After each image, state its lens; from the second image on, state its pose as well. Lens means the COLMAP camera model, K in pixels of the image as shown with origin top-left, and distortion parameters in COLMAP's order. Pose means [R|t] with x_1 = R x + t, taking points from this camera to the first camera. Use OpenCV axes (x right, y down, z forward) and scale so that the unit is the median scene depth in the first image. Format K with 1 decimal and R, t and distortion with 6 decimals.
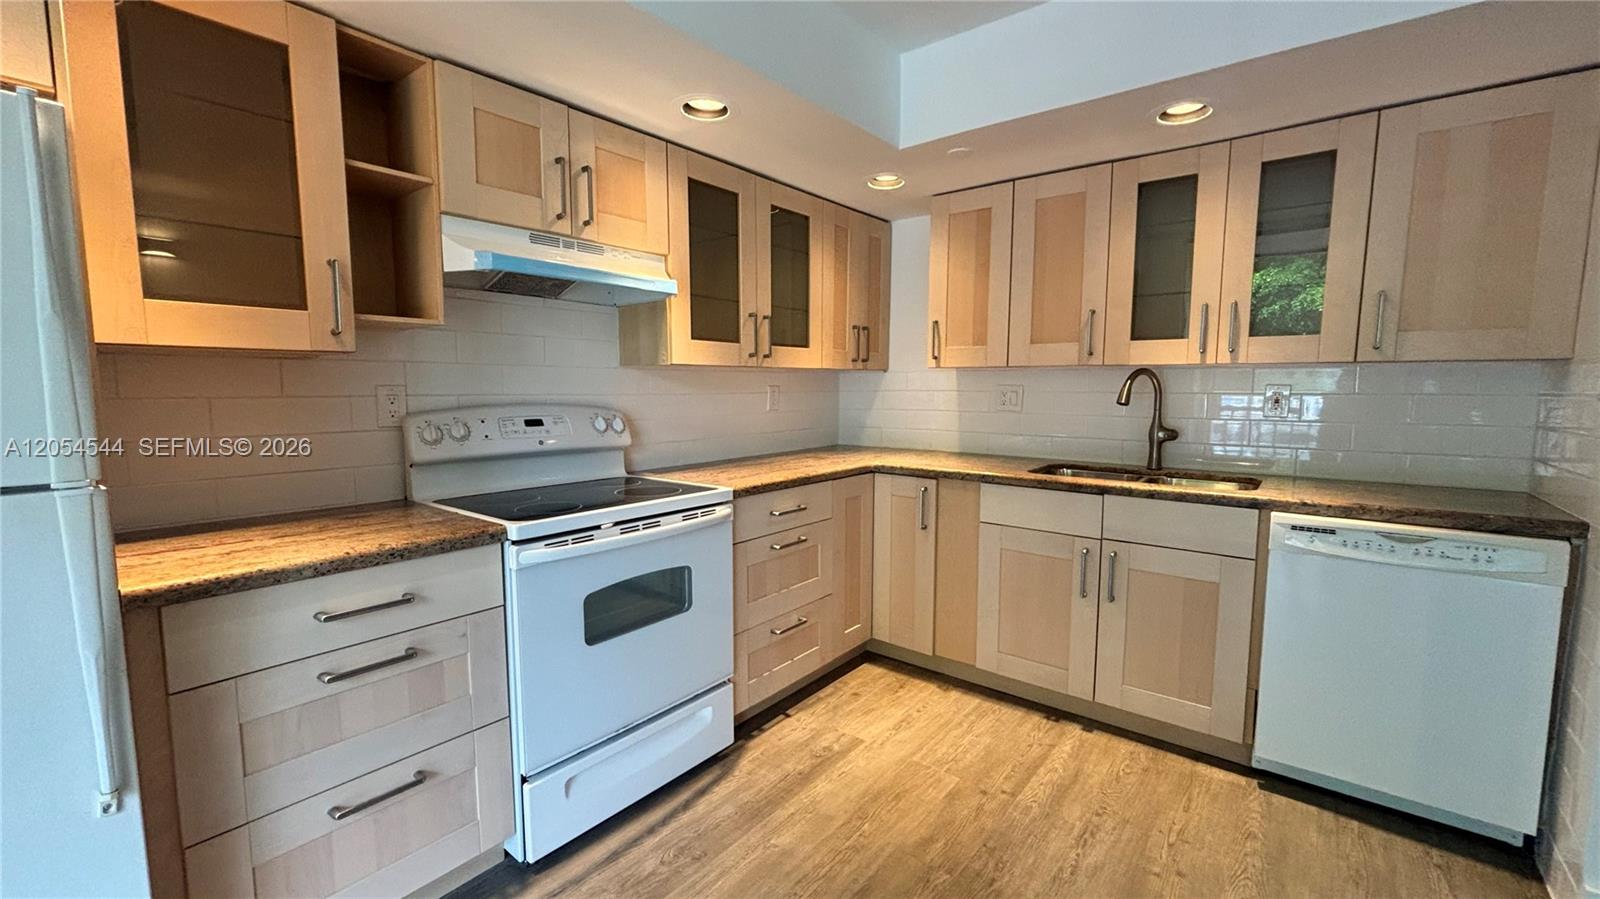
lens RADIAL K [[657.3, 0, 800.0], [0, 657.3, 449.5], [0, 0, 1]] dist [0.000546, 0.000132]
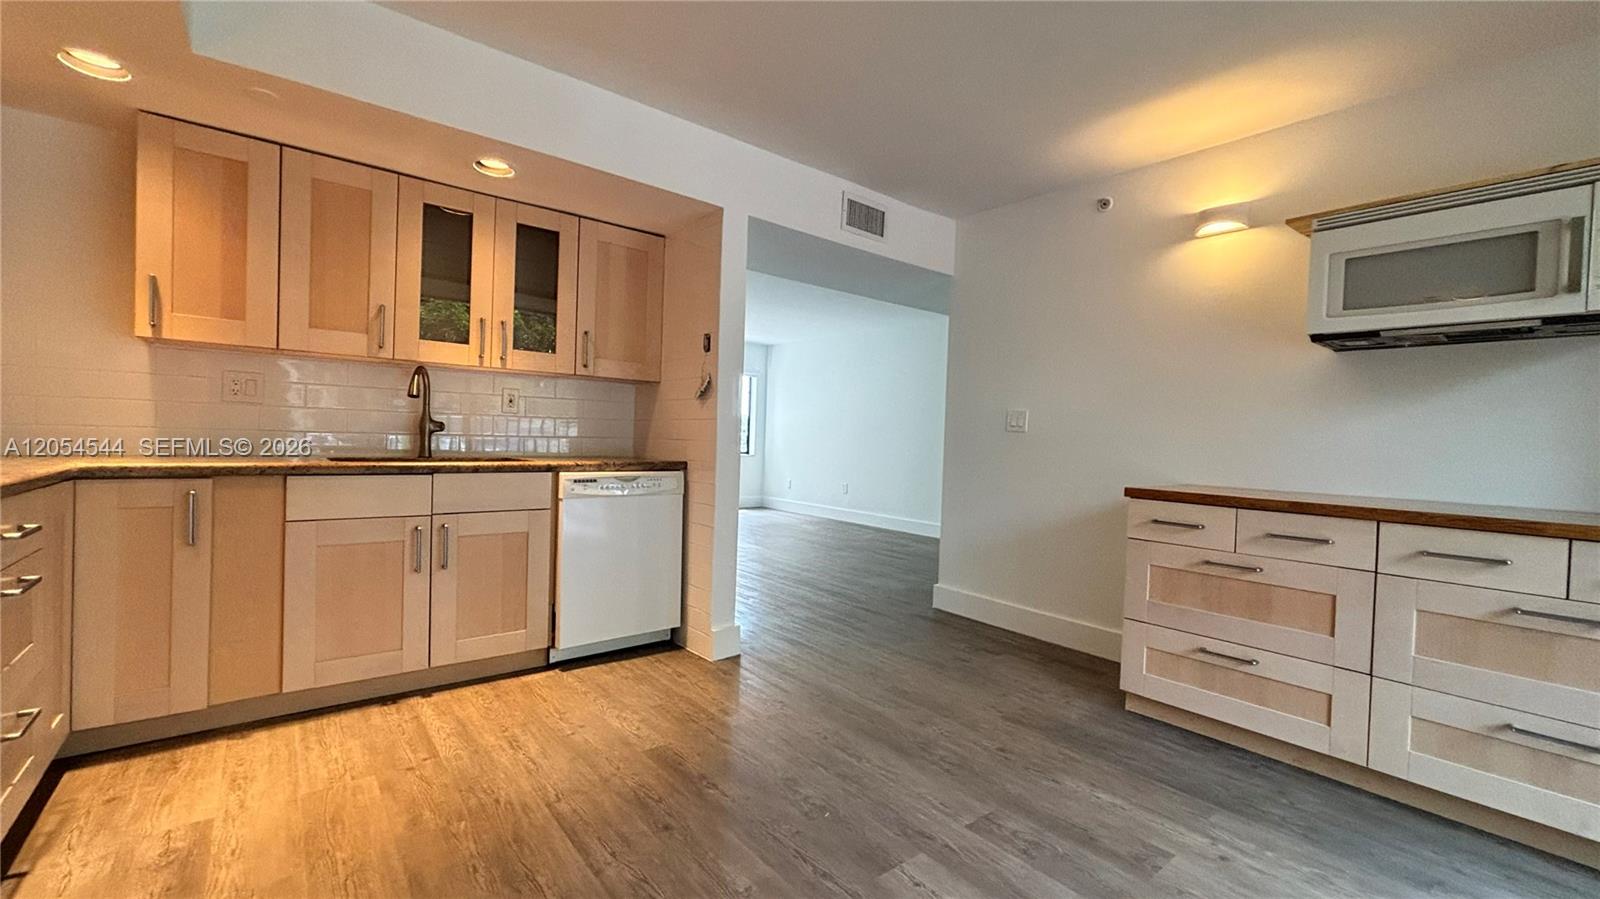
lens RADIAL K [[652.8, 0, 802.9], [0, 652.8, 449.6], [0, 0, 1]] dist [0.002364, -0.000072]
pose [[0.213207, -0.016865, 0.976861, -0.487138], [0.068649, 0.997638, 0.002240, 0.068290], [-0.974592, 0.066582, 0.213862, 0.155792]]
